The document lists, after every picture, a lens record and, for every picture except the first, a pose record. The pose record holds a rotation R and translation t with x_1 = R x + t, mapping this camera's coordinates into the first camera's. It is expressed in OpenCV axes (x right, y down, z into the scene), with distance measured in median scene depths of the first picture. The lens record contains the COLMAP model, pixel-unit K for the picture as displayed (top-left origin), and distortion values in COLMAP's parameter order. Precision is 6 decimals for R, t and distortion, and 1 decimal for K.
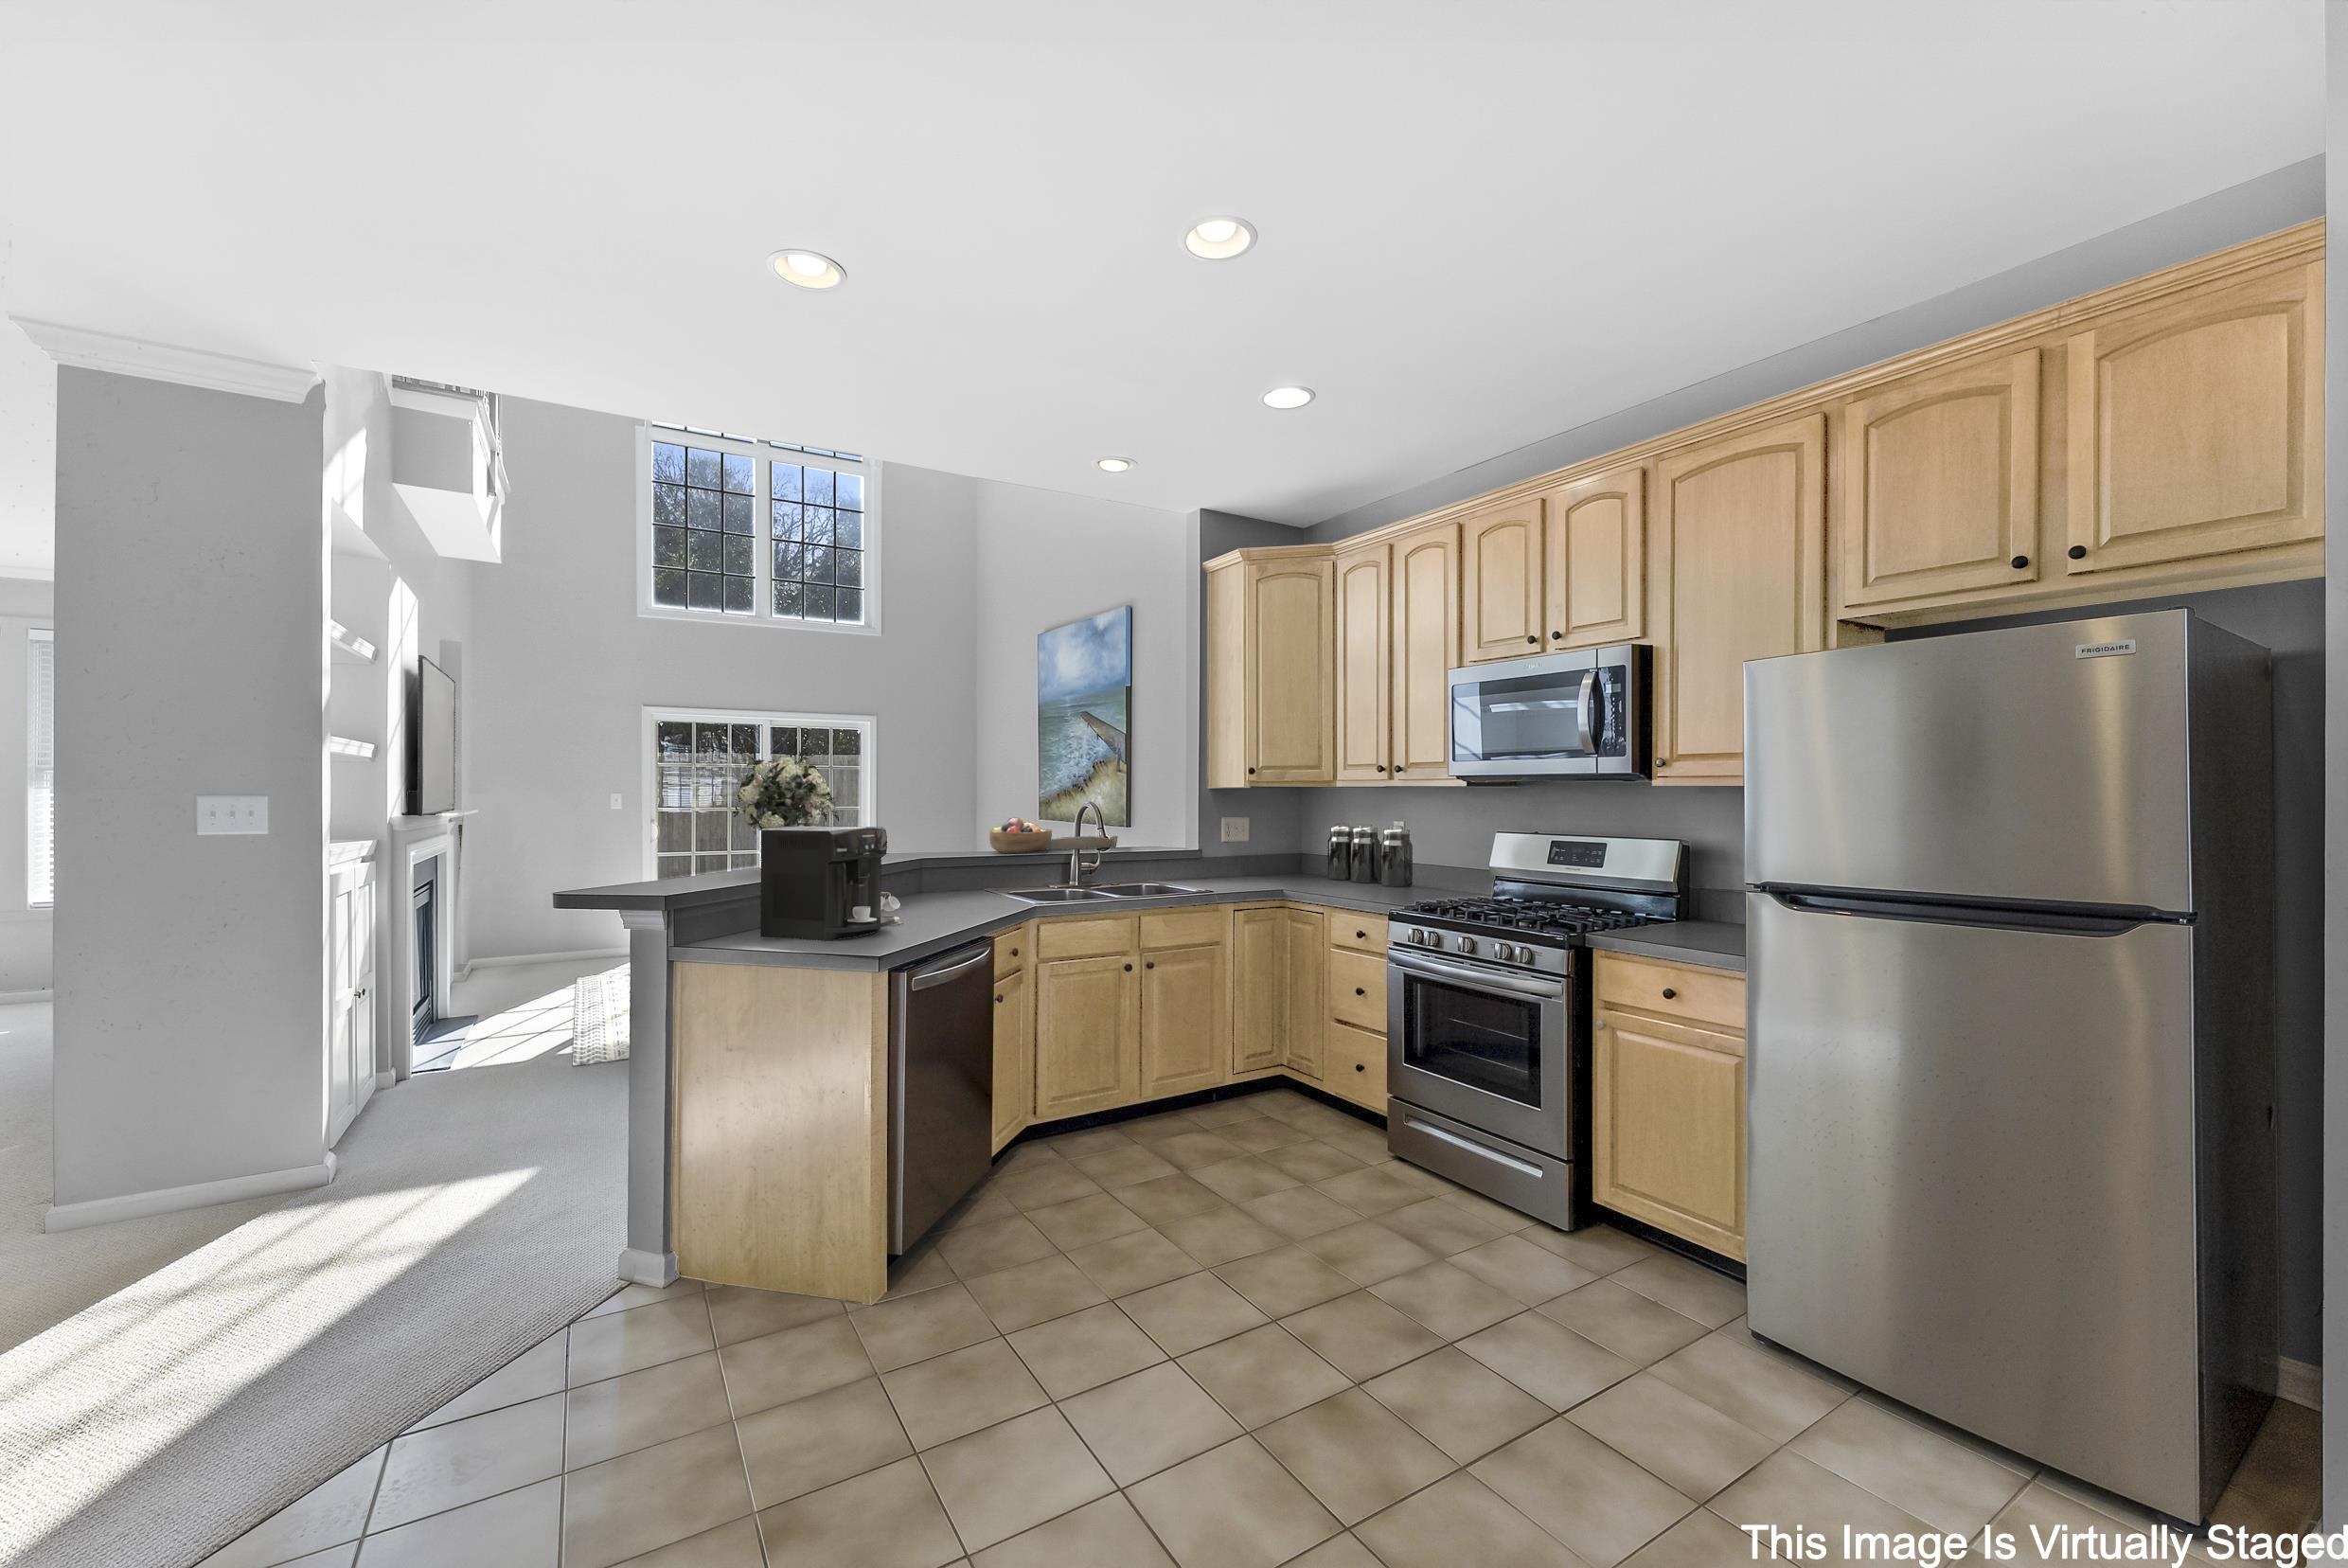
lens RADIAL K [[958.9, 0, 1174.0], [0, 958.9, 784.0], [0, 0, 1]] dist [-0.002800, -0.000510]
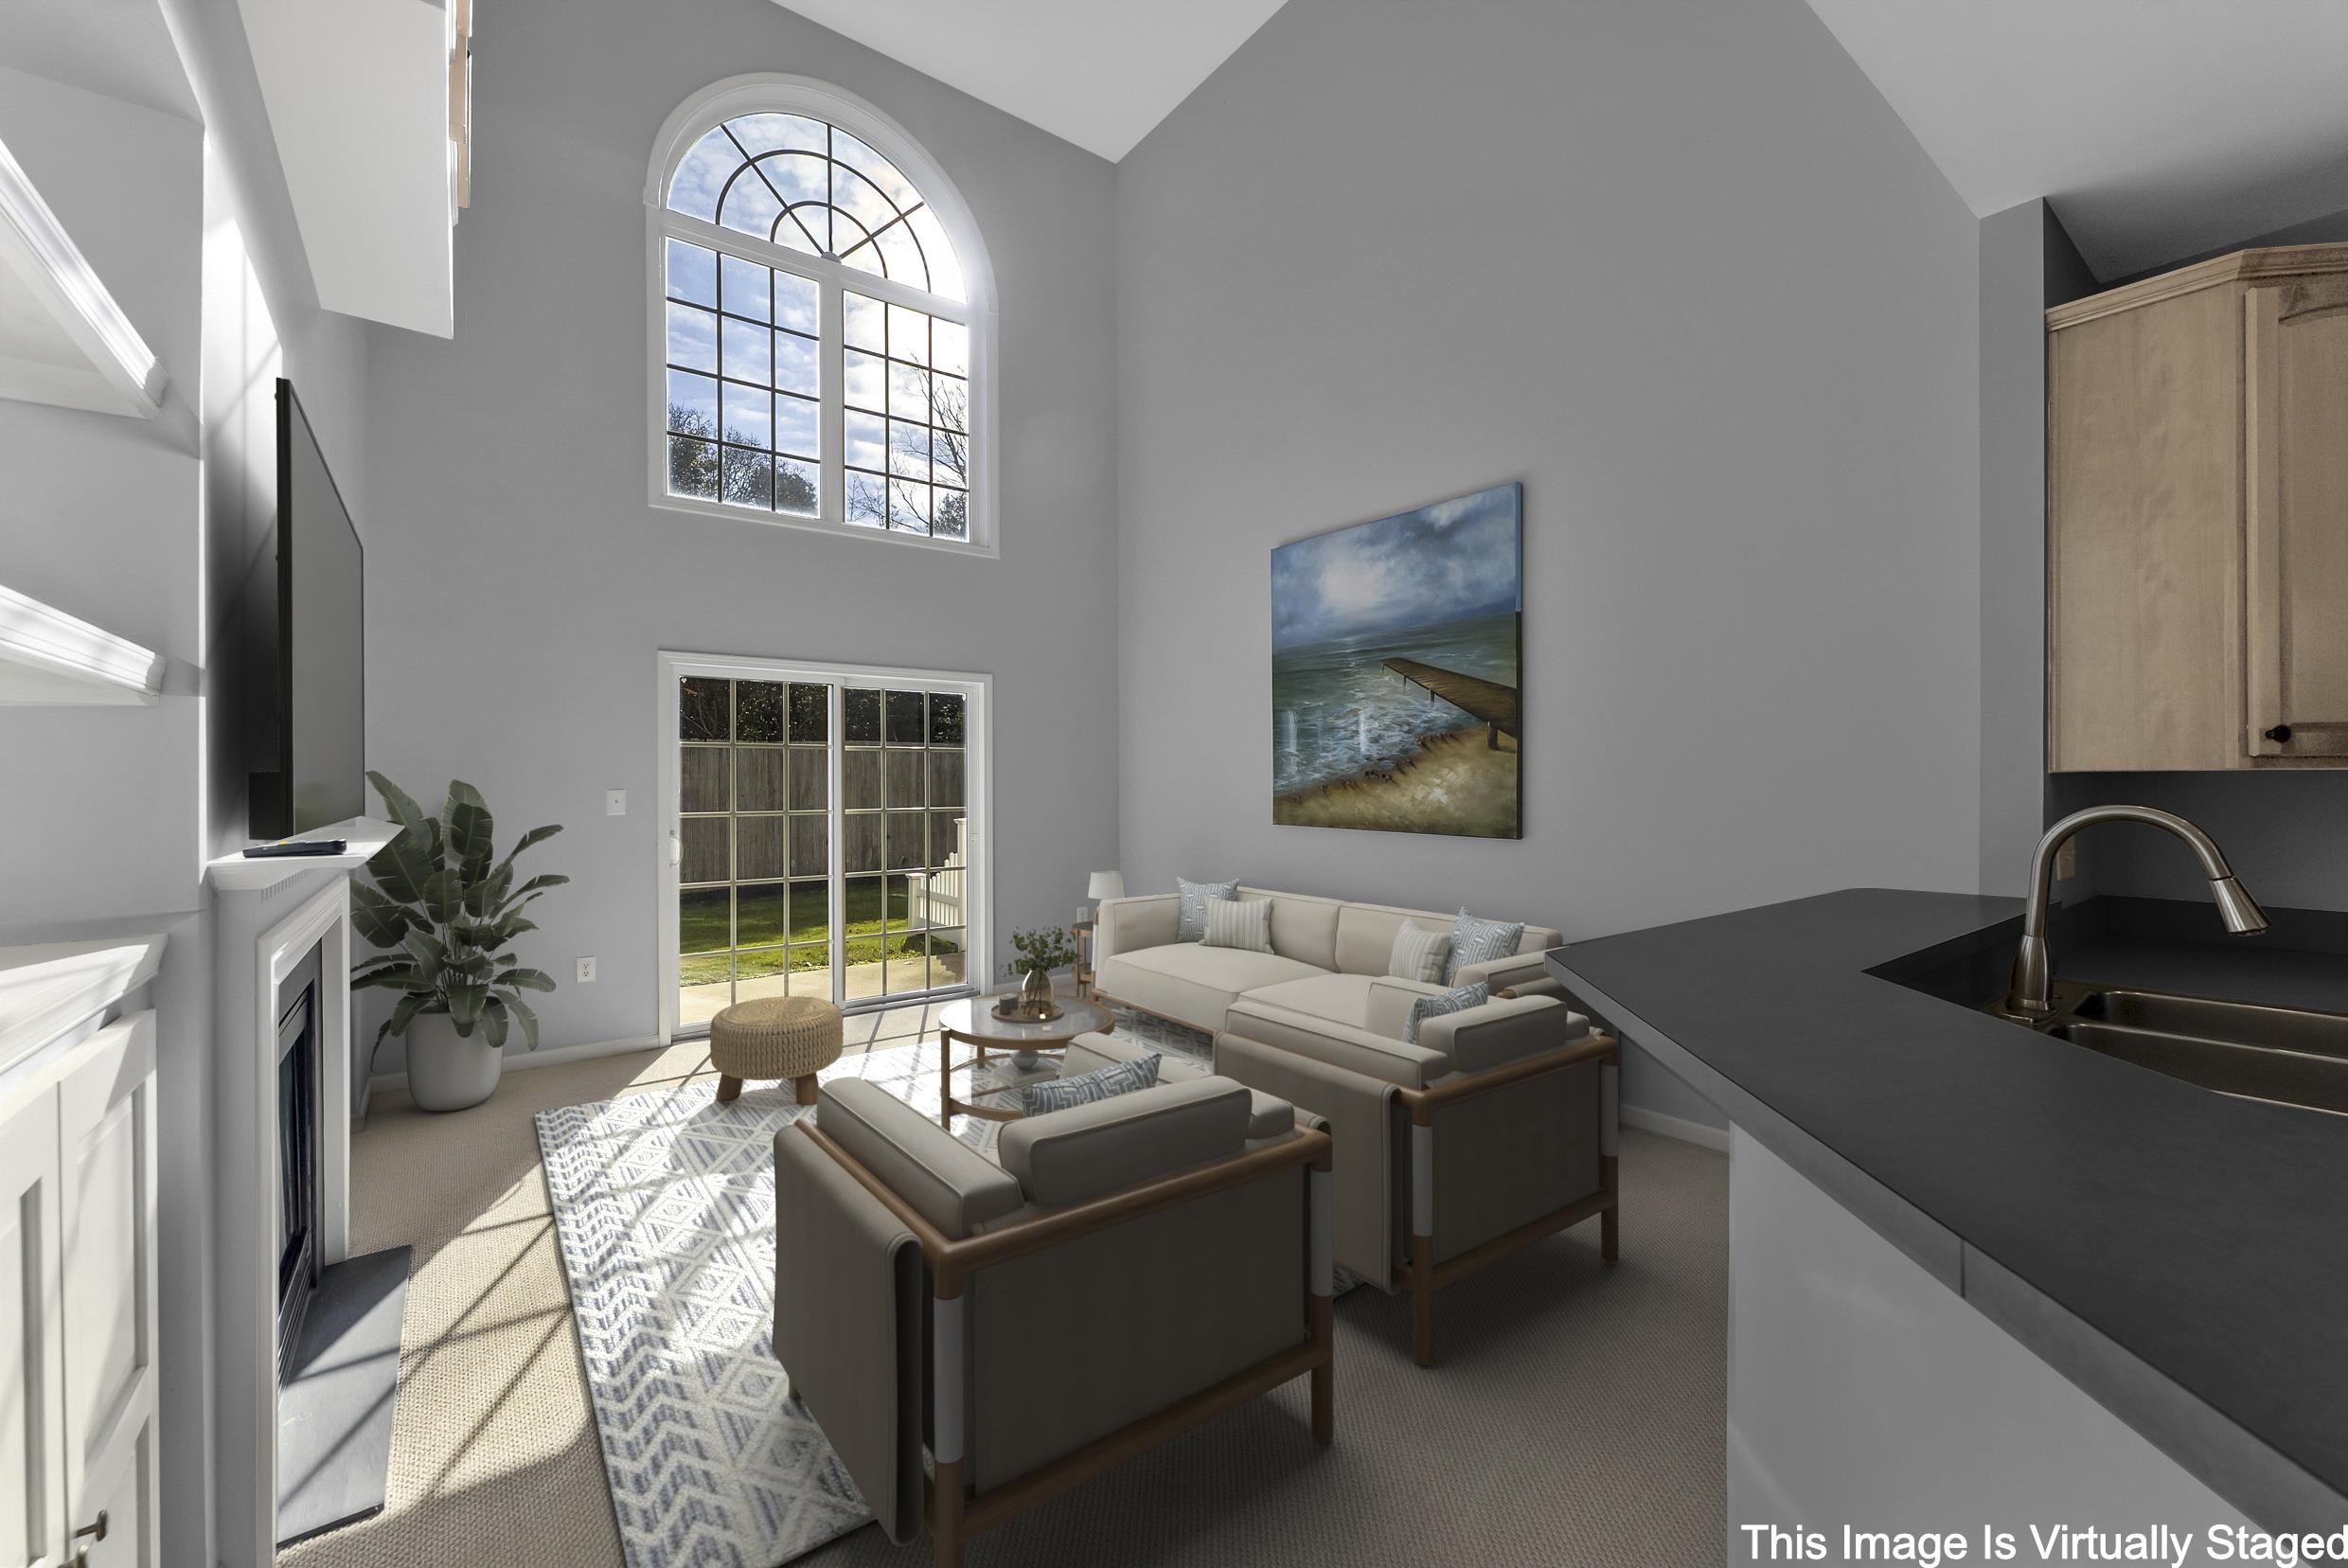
lens RADIAL K [[942.0, 0, 1174.0], [0, 942.0, 784.0], [0, 0, 1]] dist [0.000185, -0.000124]
pose [[0.994094, -0.007681, 0.108251, -0.541723], [0.006611, 0.999926, 0.010246, 0.003163], [-0.108321, -0.009470, 0.994071, 0.665486]]
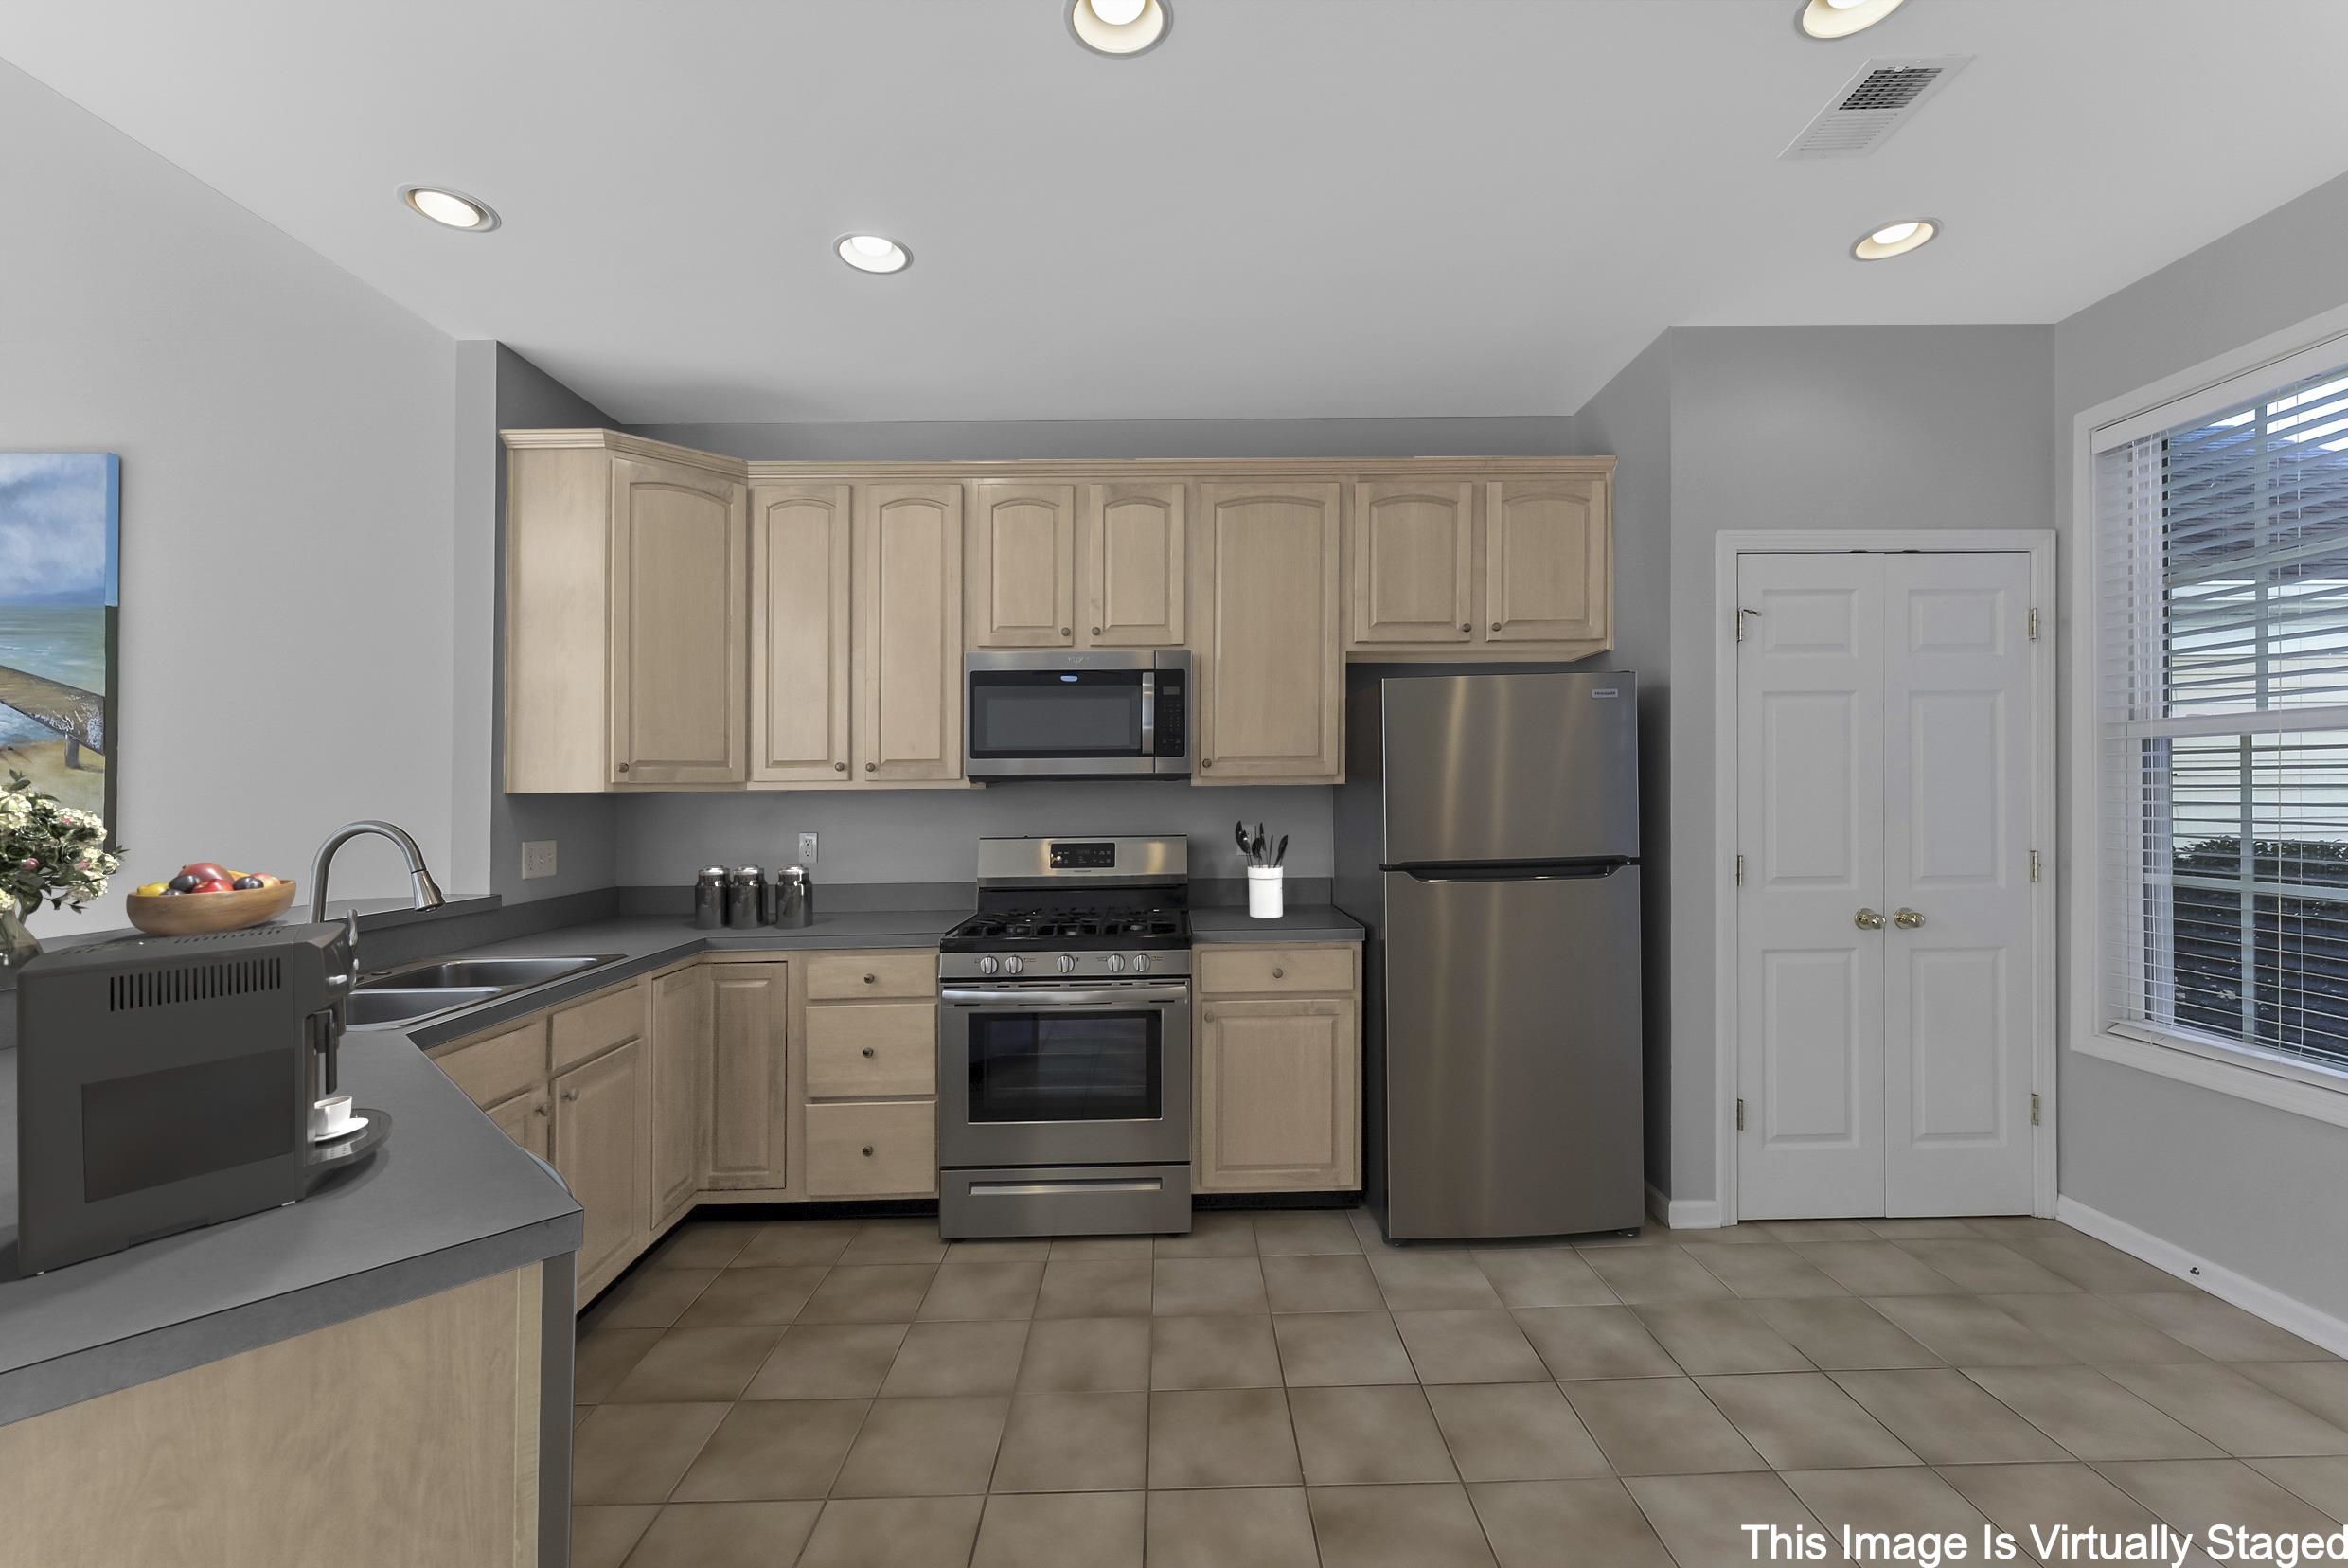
lens RADIAL K [[958.9, 0, 1174.0], [0, 958.9, 784.0], [0, 0, 1]] dist [-0.002800, -0.000510]
pose [[0.502987, -0.000786, 0.864294, -0.332660], [0.007983, 0.999961, -0.003737, 0.003604], [-0.864257, 0.008780, 0.502974, 0.369928]]
